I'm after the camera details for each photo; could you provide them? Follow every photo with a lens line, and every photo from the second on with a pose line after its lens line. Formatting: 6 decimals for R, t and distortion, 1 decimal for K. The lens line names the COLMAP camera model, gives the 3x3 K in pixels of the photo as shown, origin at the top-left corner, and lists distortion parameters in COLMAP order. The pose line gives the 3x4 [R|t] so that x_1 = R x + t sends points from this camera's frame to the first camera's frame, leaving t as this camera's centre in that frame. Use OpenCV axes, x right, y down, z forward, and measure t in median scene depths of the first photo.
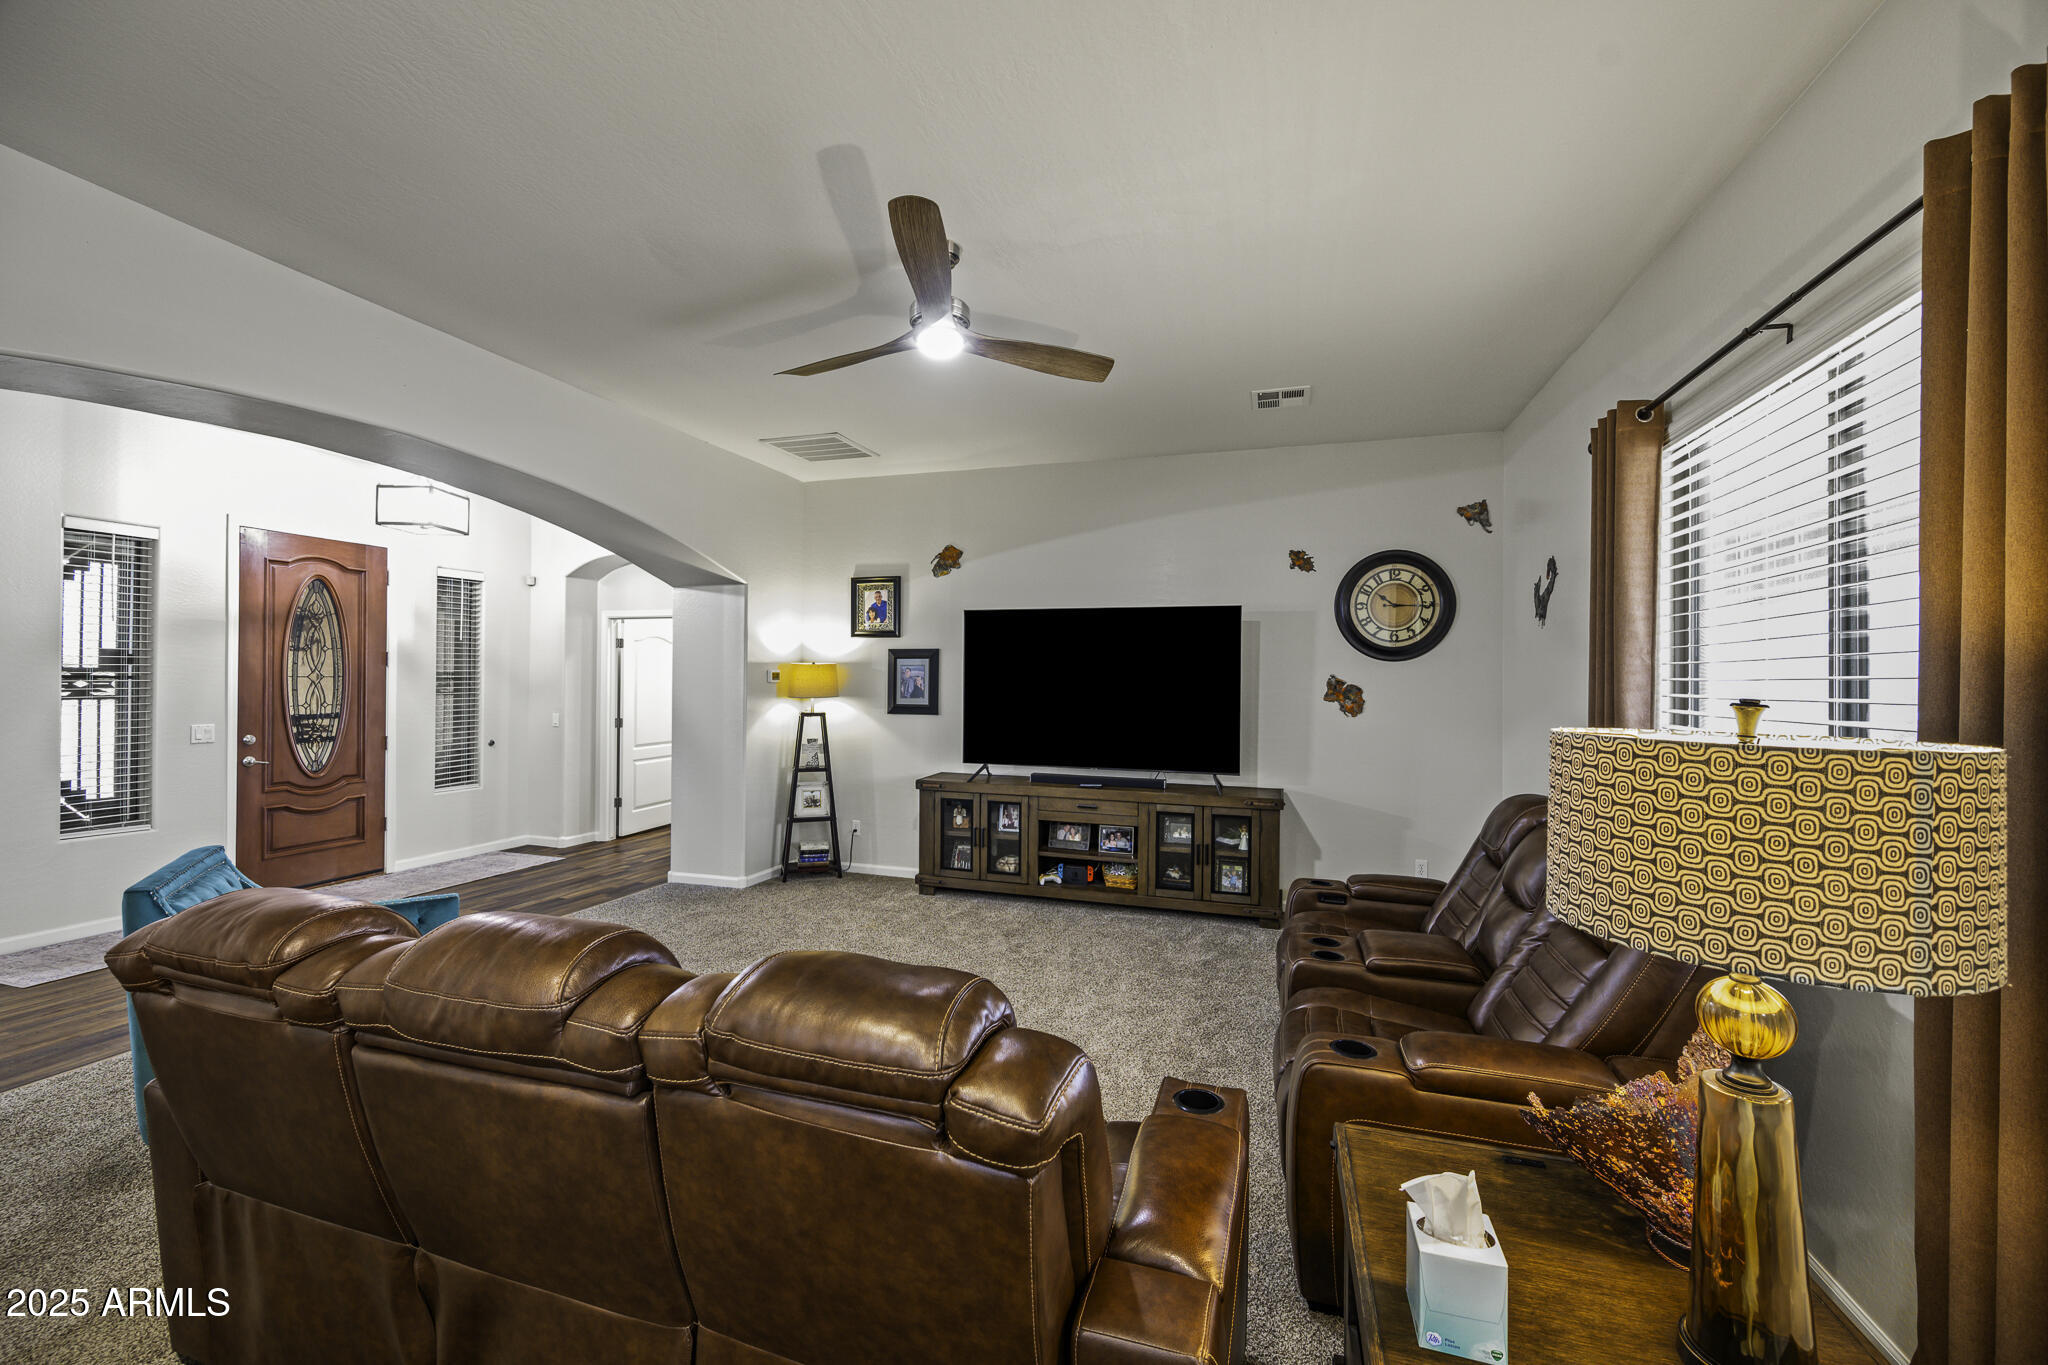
lens RADIAL K [[818.1, 0, 1036.1], [0, 818.1, 681.8], [0, 0, 1]] dist [-0.001470, 0.000723]
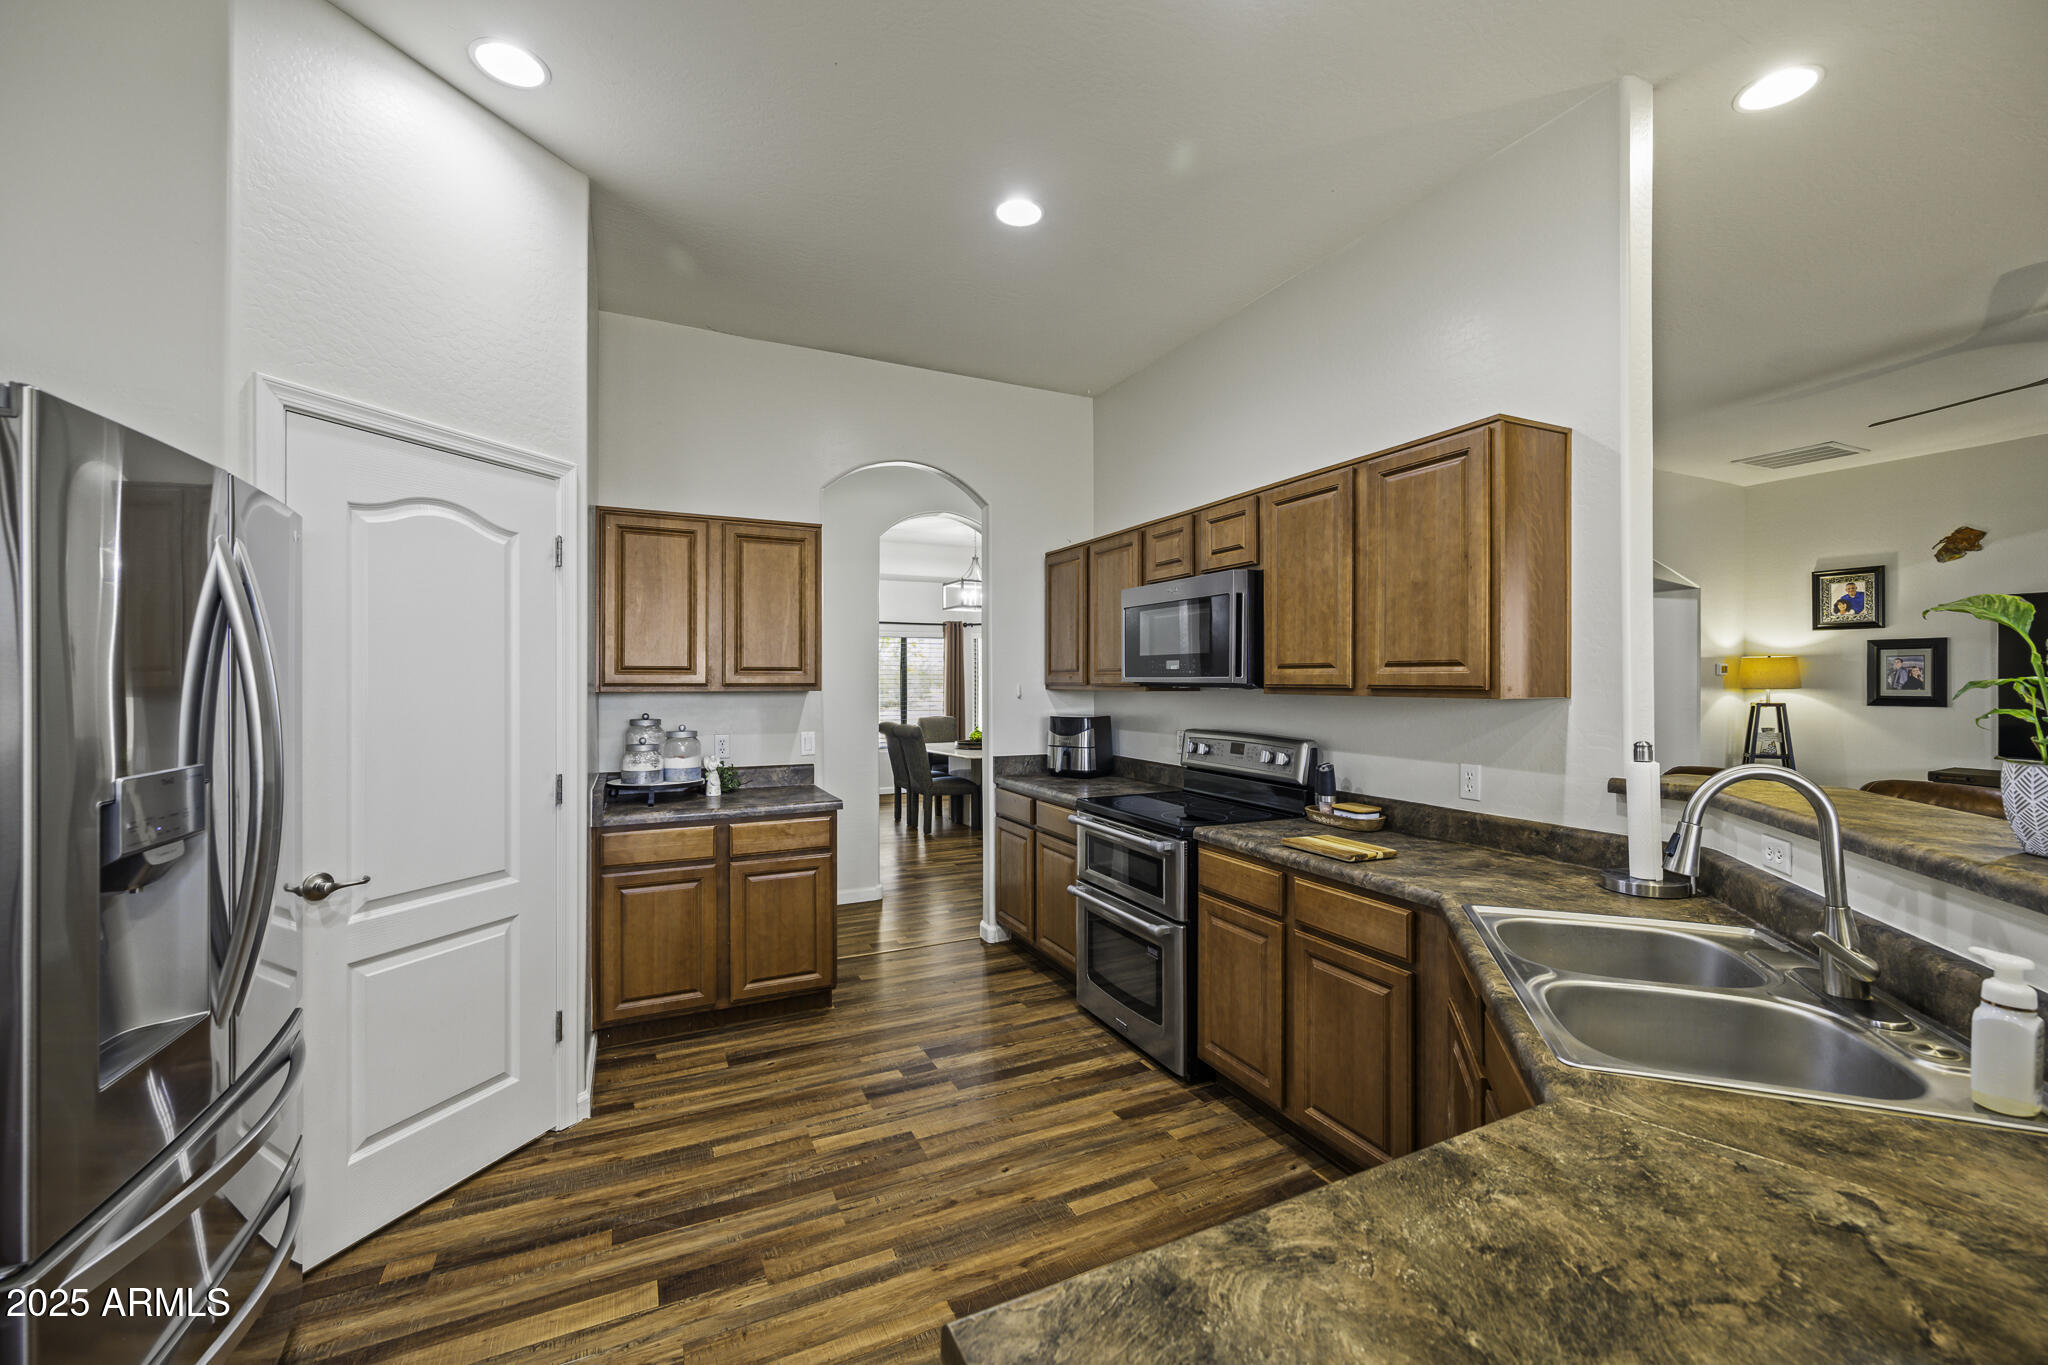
lens RADIAL K [[818.1, 0, 1027.9], [0, 818.1, 679.5], [0, 0, 1]] dist [-0.001470, 0.000723]
pose [[0.681061, -0.009005, -0.732171, -0.160431], [0.006077, 0.999959, -0.006646, 0.008660], [0.732201, 0.000077, 0.681088, -0.456257]]
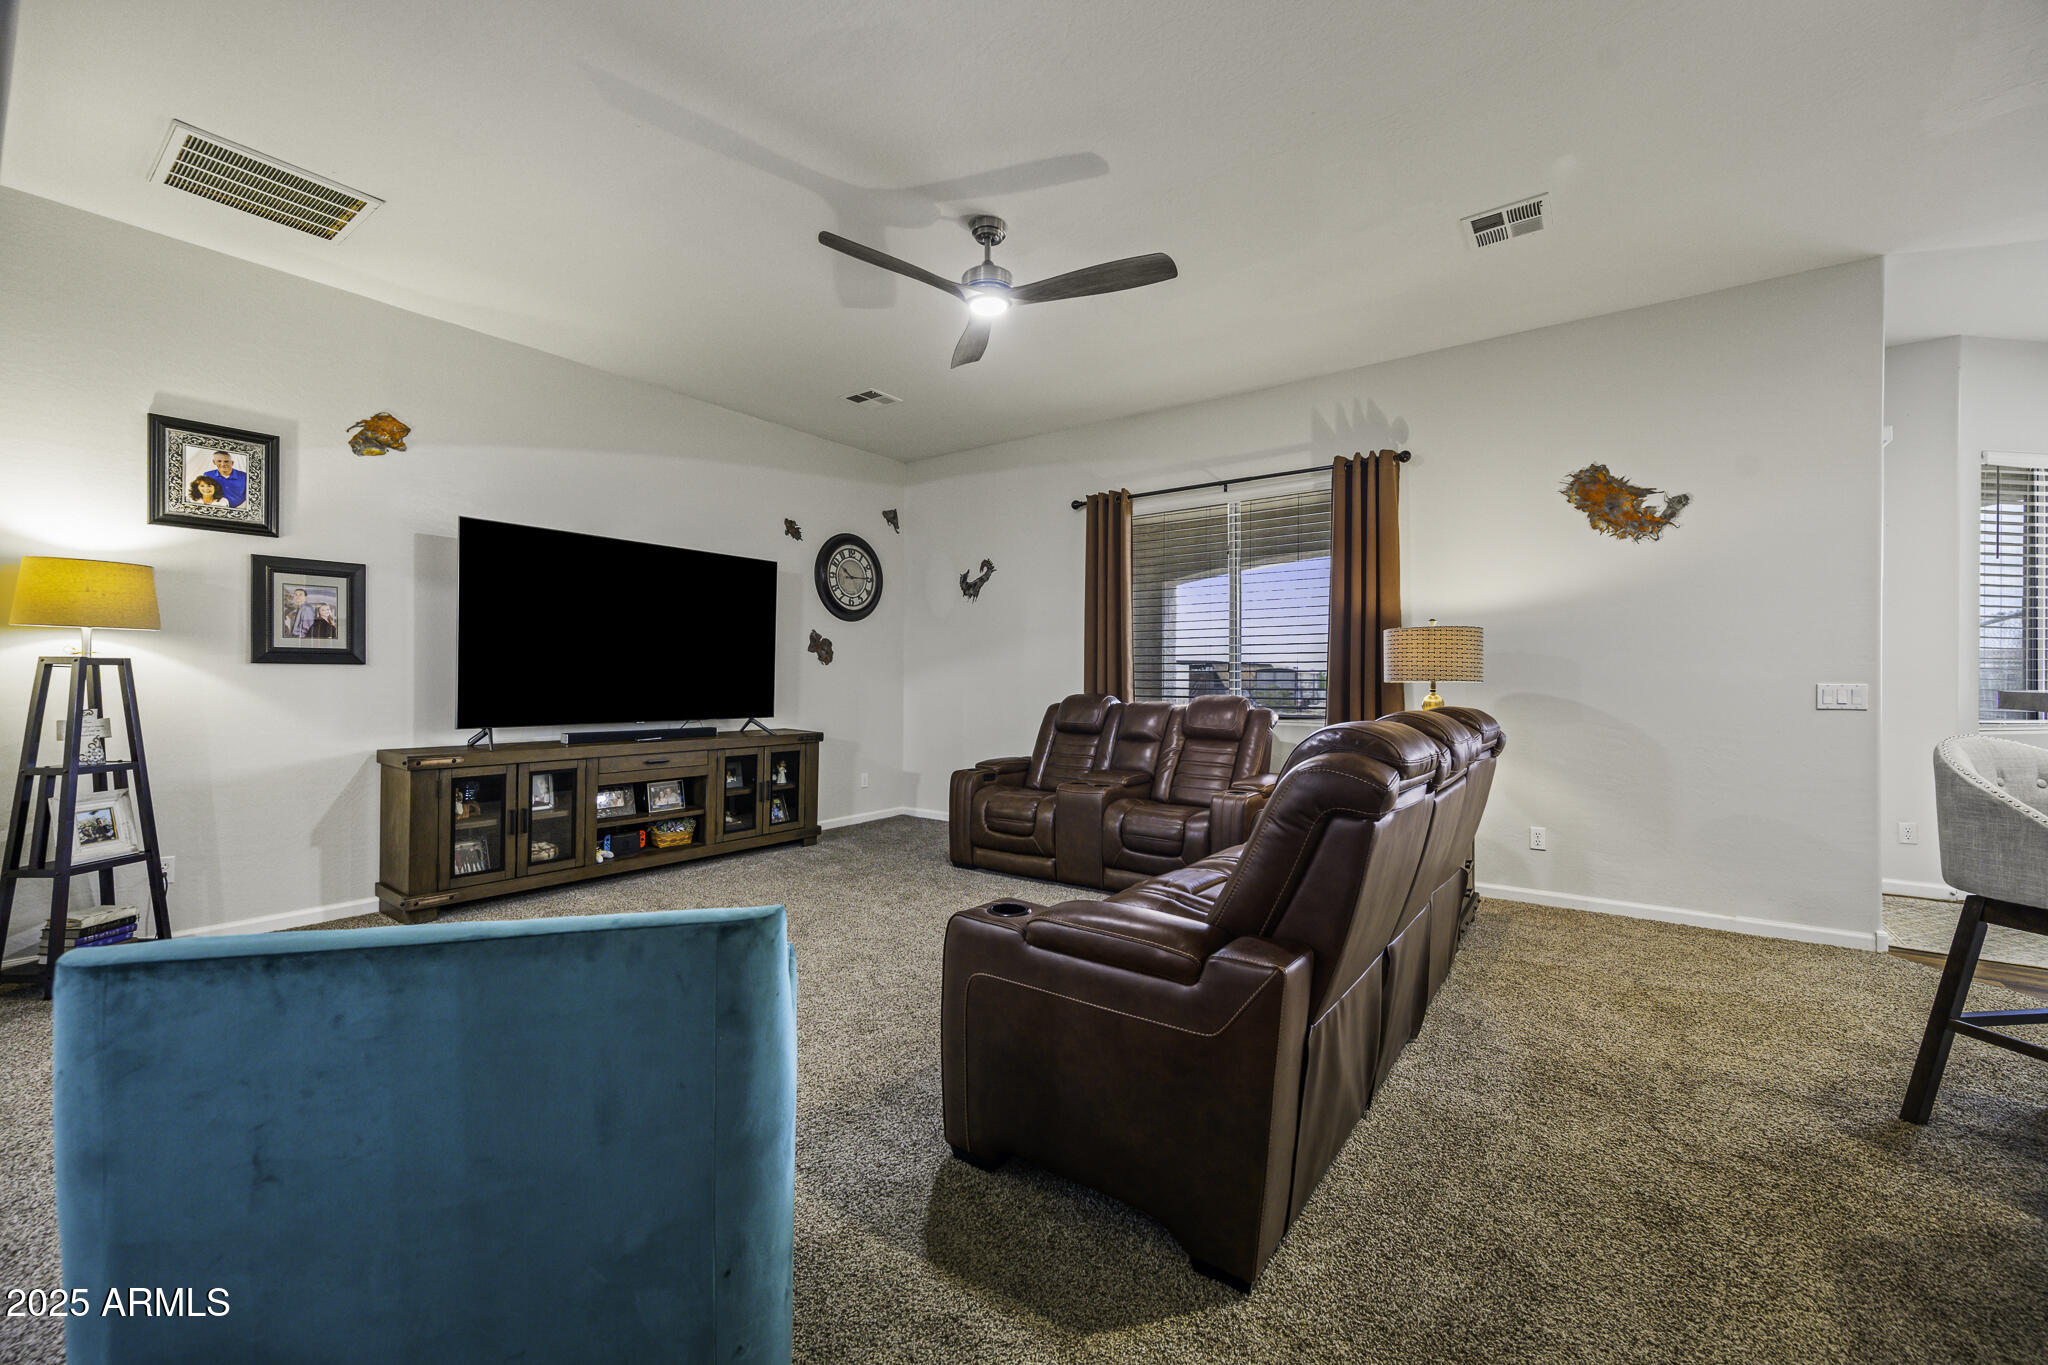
lens RADIAL K [[818.1, 0, 1017.6], [0, 818.1, 684.3], [0, 0, 1]] dist [-0.001470, 0.000723]
pose [[0.325767, -0.012425, 0.945368, -0.608240], [-0.002226, 0.999901, 0.013909, 0.048769], [-0.945447, -0.006636, 0.325707, 0.300206]]
